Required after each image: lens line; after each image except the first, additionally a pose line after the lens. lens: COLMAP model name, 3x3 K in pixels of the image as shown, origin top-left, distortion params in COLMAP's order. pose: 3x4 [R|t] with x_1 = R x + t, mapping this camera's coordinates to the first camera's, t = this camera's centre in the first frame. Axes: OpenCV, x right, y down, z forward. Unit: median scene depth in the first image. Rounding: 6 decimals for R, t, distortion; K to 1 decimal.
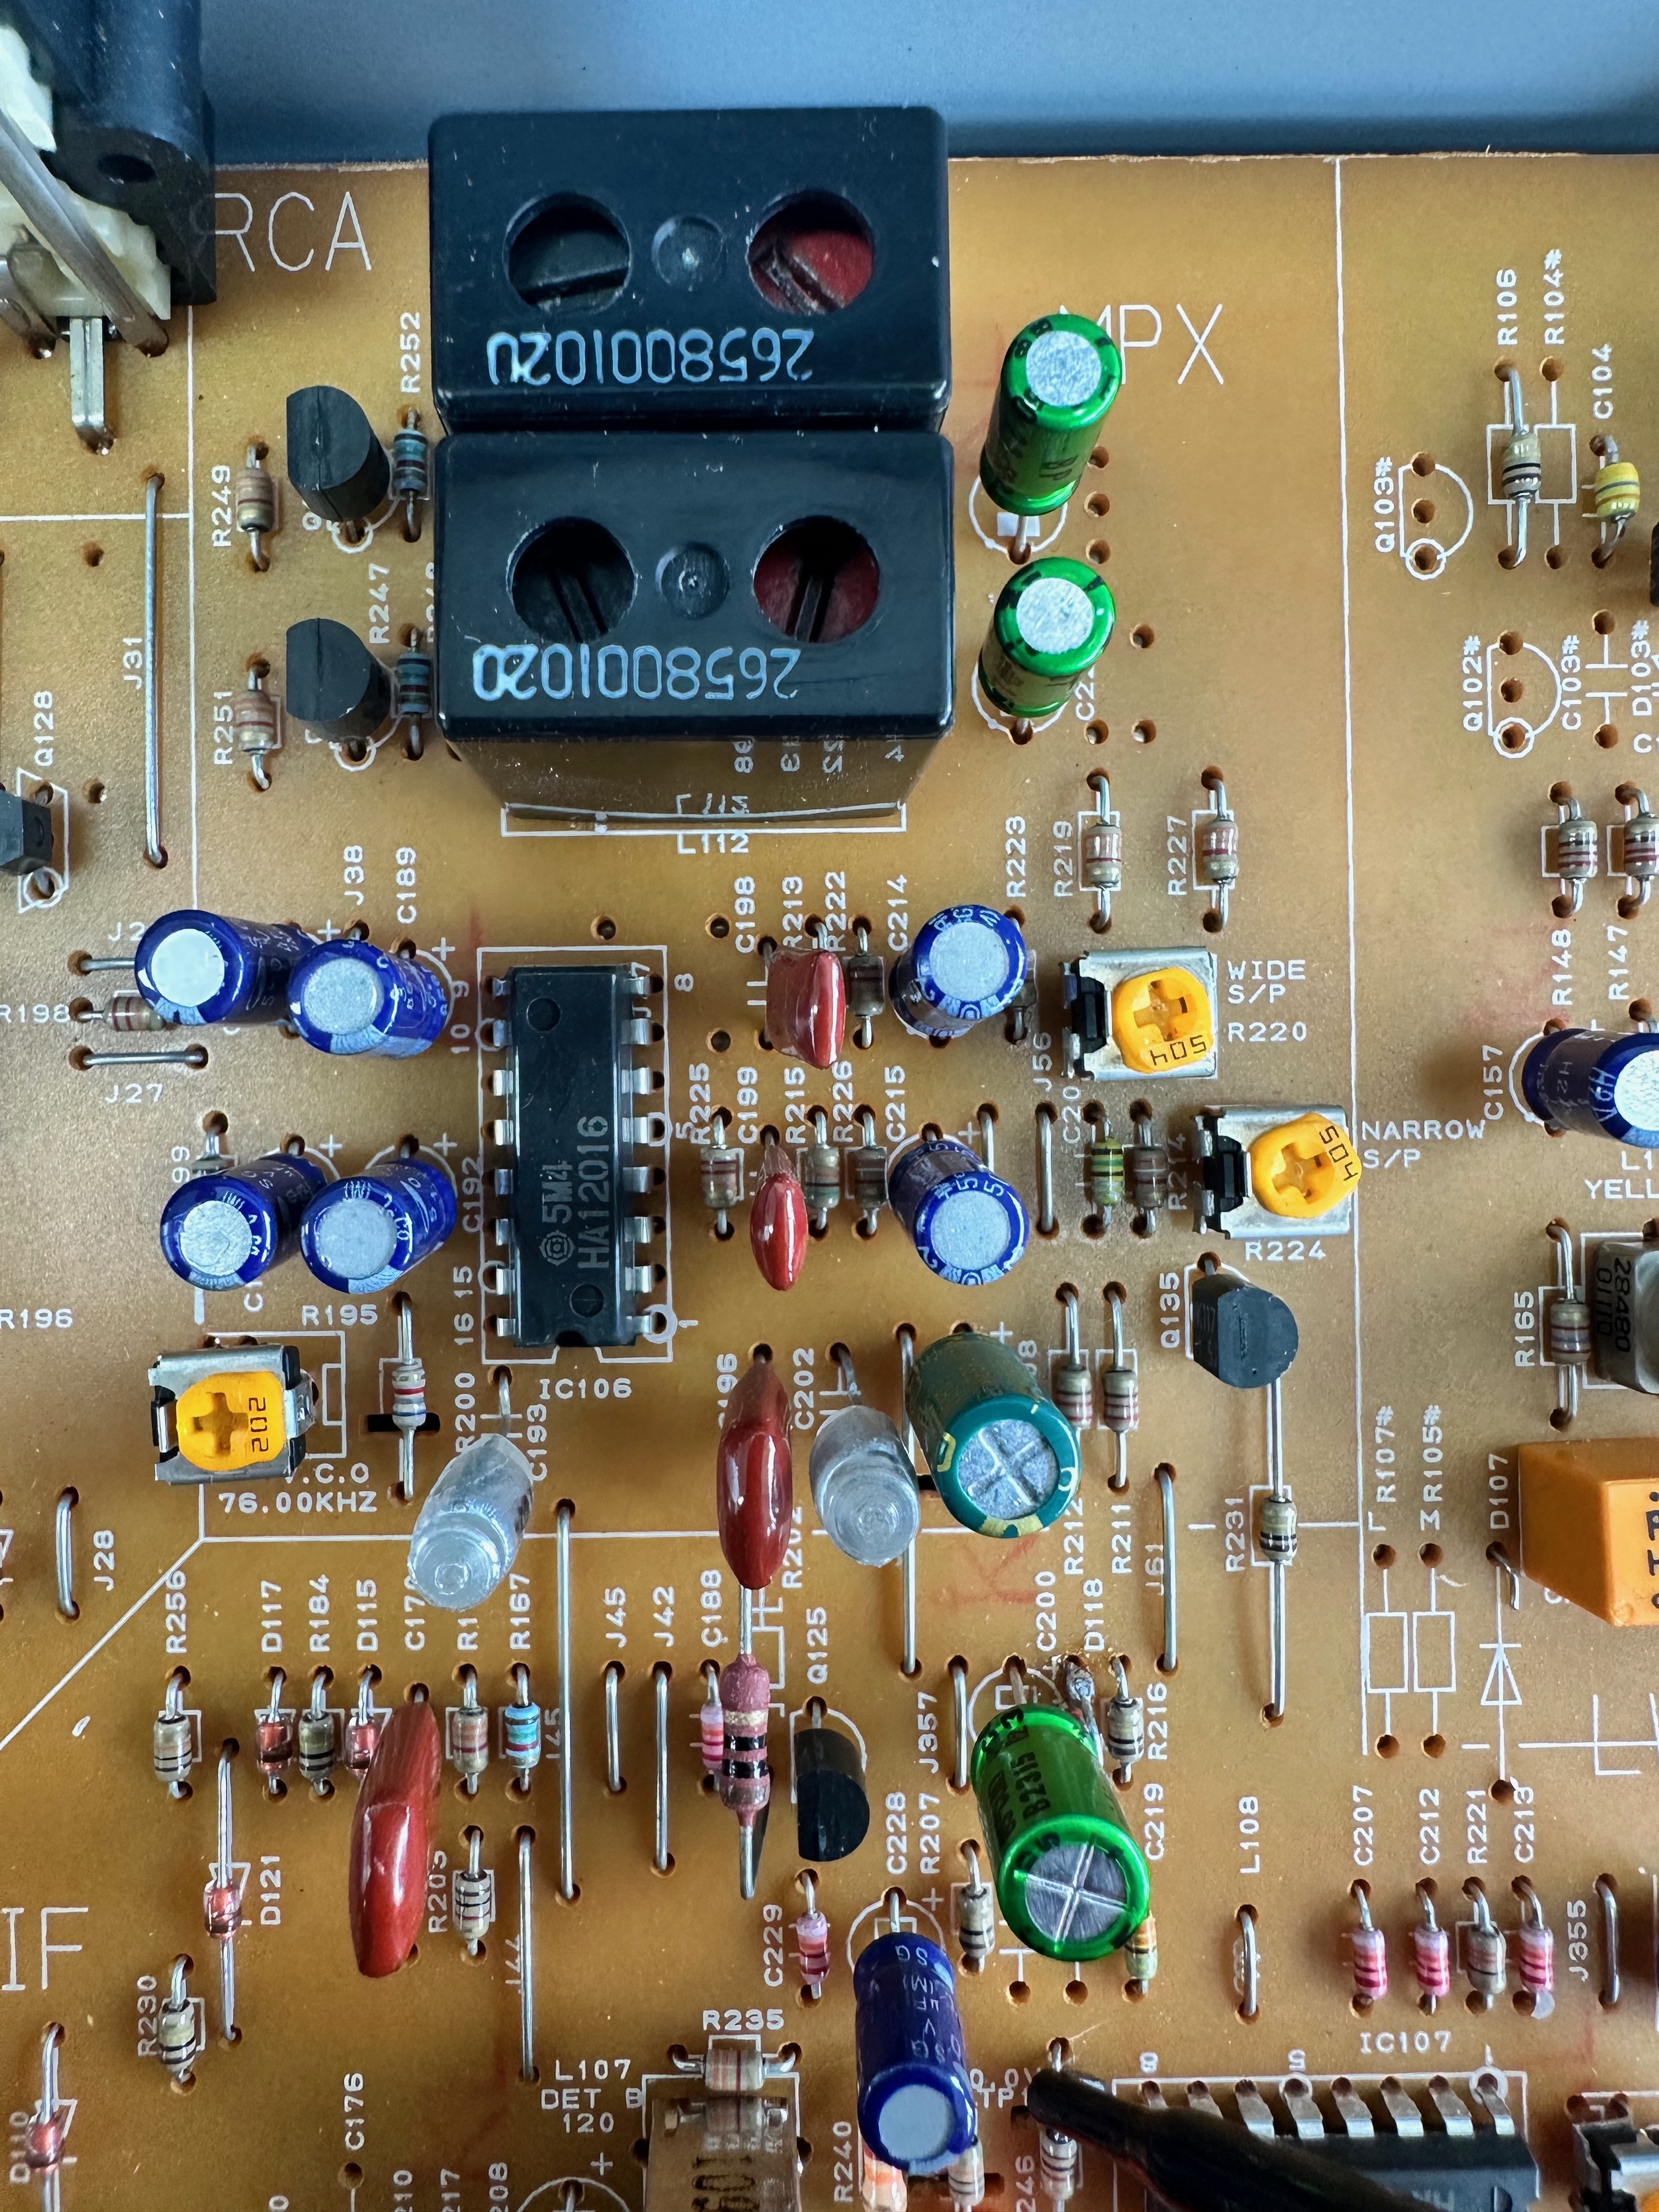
lens RADIAL K [[1573.8, 0, 821.9], [0, 1573.8, 1095.0], [0, 0, 1]] dist [-0.004591, 0.001041]
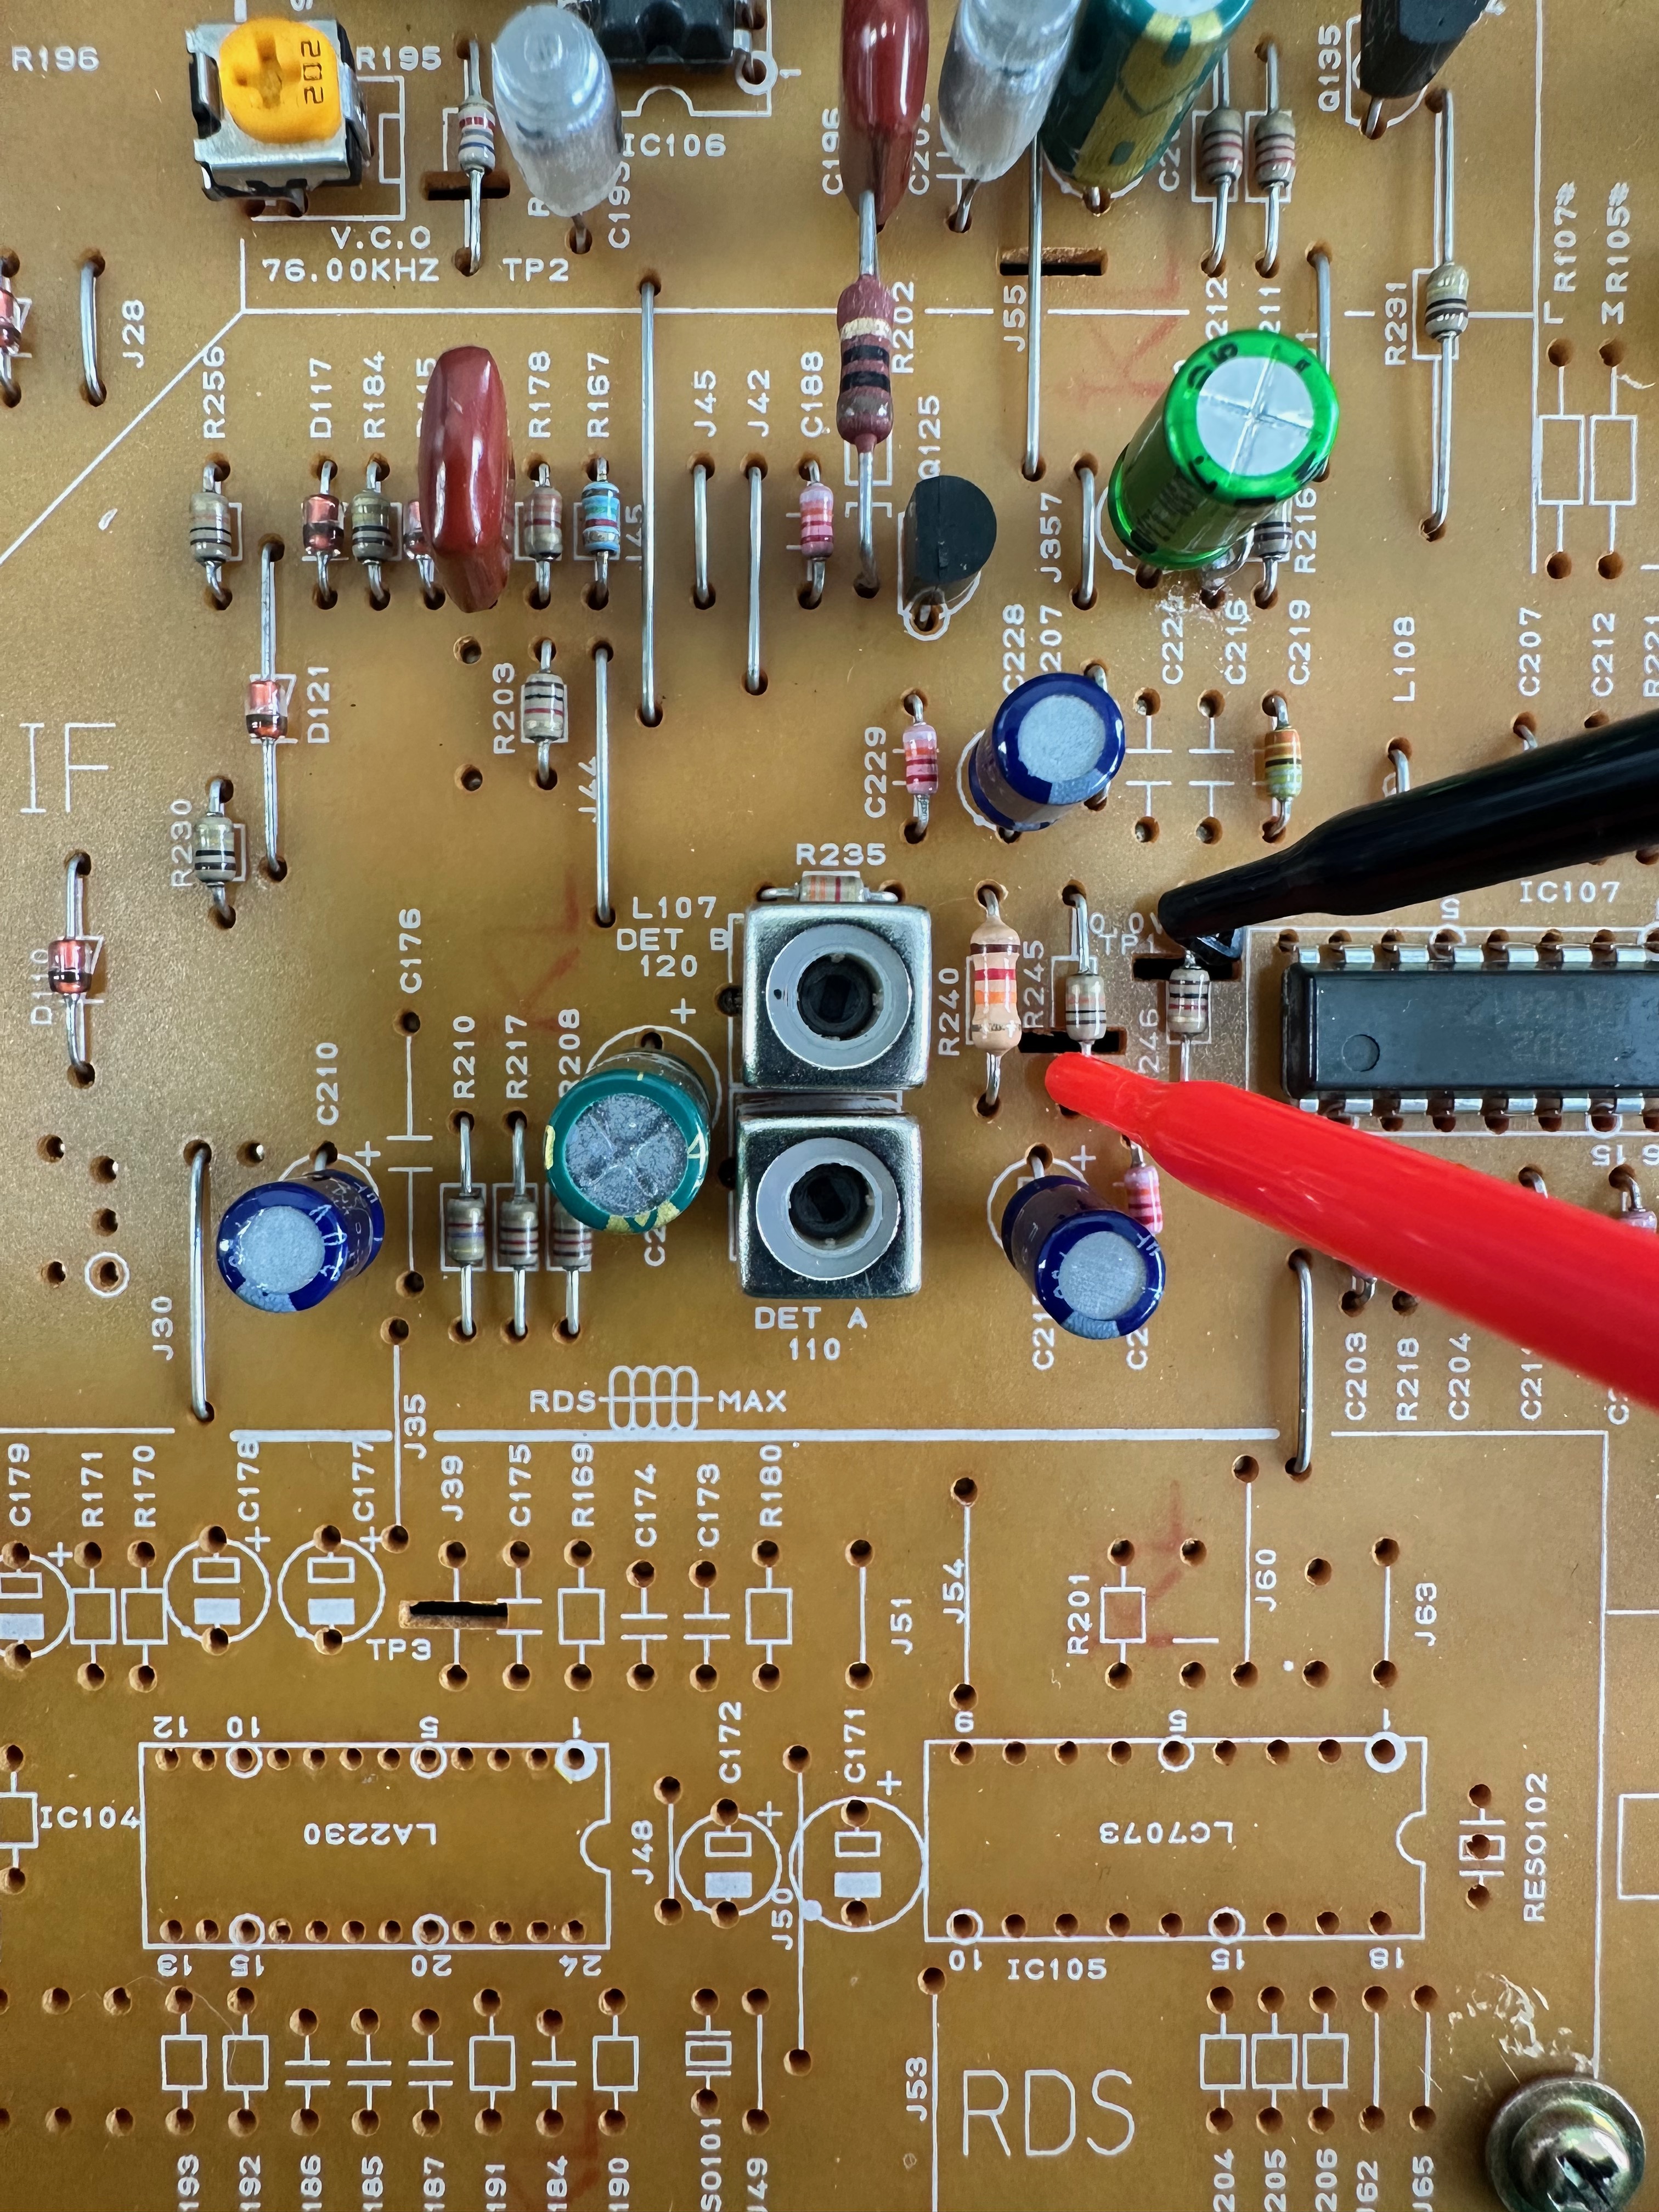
lens RADIAL K [[1573.8, 0, 836.2], [0, 1573.8, 1117.3], [0, 0, 1]] dist [-0.004591, 0.001041]
pose [[0.999896, 0.013473, 0.005216, -0.055489], [-0.013654, 0.999245, 0.036376, 0.705072], [-0.004721, -0.036443, 0.999325, 0.088696]]
